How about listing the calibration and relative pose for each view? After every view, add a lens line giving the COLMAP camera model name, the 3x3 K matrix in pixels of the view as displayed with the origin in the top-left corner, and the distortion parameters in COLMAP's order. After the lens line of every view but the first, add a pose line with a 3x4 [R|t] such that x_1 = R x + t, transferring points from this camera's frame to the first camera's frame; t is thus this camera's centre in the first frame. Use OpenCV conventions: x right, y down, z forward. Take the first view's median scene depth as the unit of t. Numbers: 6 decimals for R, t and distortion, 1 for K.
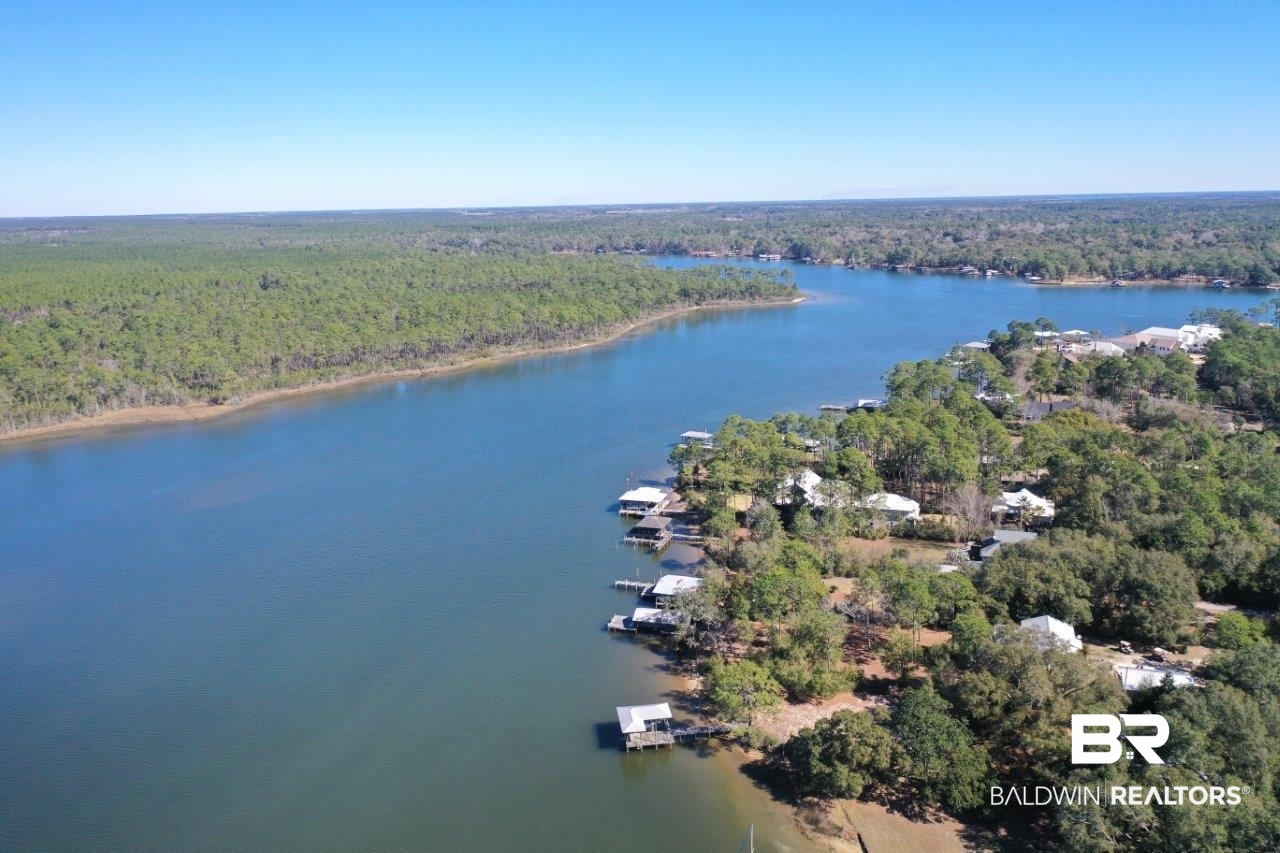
lens RADIAL K [[599.6, 0, 646.1], [0, 599.6, 422.2], [0, 0, 1]] dist [0.002644, -0.000052]
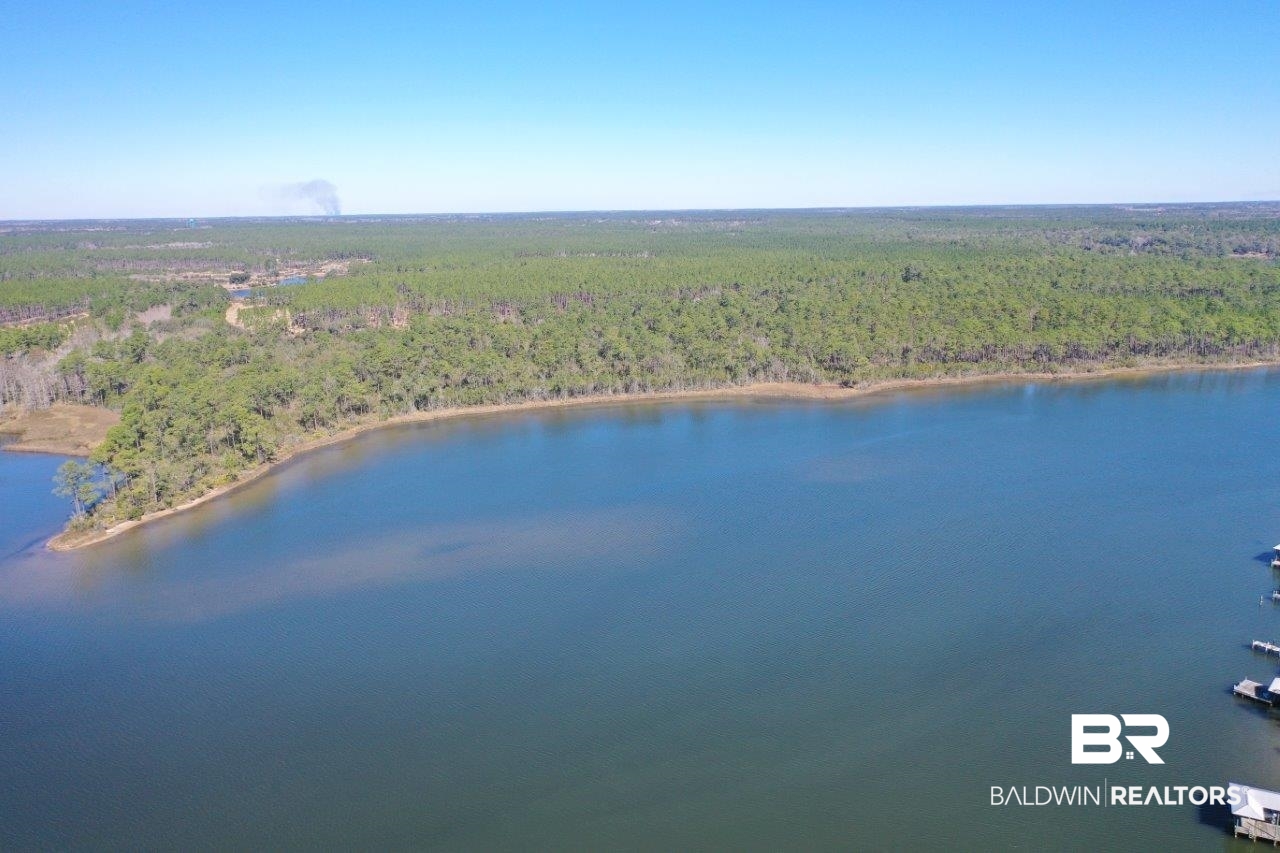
lens RADIAL K [[599.6, 0, 646.1], [0, 599.6, 422.2], [0, 0, 1]] dist [0.002644, -0.000052]
pose [[0.929678, 0.134212, -0.343055, -0.656368], [-0.128295, 0.990929, 0.039998, 0.034360], [0.345311, 0.006827, 0.938463, -0.120891]]
